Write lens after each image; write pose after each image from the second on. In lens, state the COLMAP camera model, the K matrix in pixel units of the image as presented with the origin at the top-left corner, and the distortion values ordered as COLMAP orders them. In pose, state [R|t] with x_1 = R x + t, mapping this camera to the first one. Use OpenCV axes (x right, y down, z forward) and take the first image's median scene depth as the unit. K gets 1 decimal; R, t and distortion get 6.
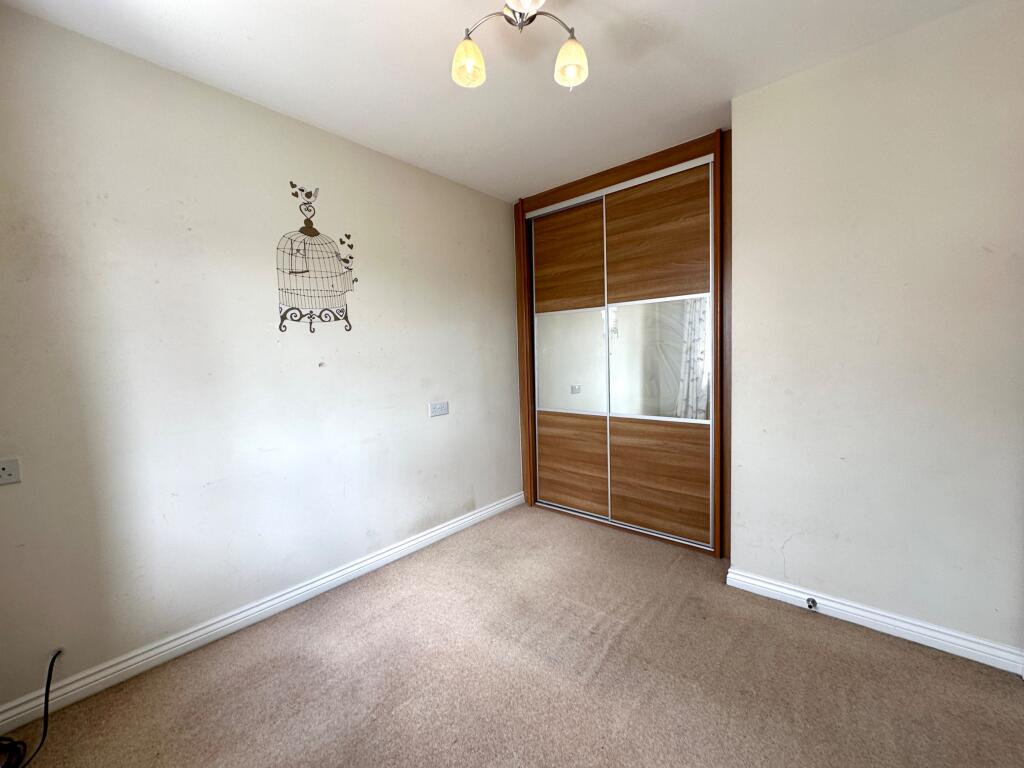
lens RADIAL K [[413.6, 0, 515.5], [0, 413.6, 382.4], [0, 0, 1]] dist [-0.006648, -0.000276]
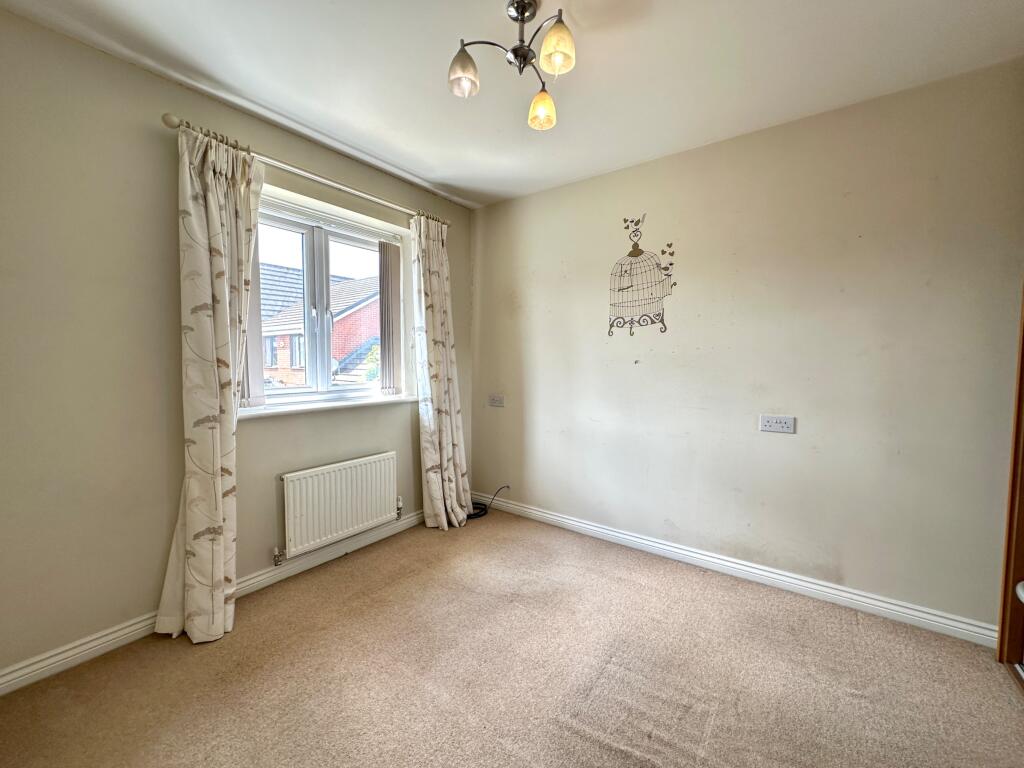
lens RADIAL K [[413.6, 0, 515.1], [0, 413.6, 382.5], [0, 0, 1]] dist [-0.006648, -0.000276]
pose [[0.079884, 0.088408, -0.992876, 0.710448], [-0.068497, 0.994192, 0.083014, -0.059148], [0.994448, 0.061377, 0.085476, 0.550369]]
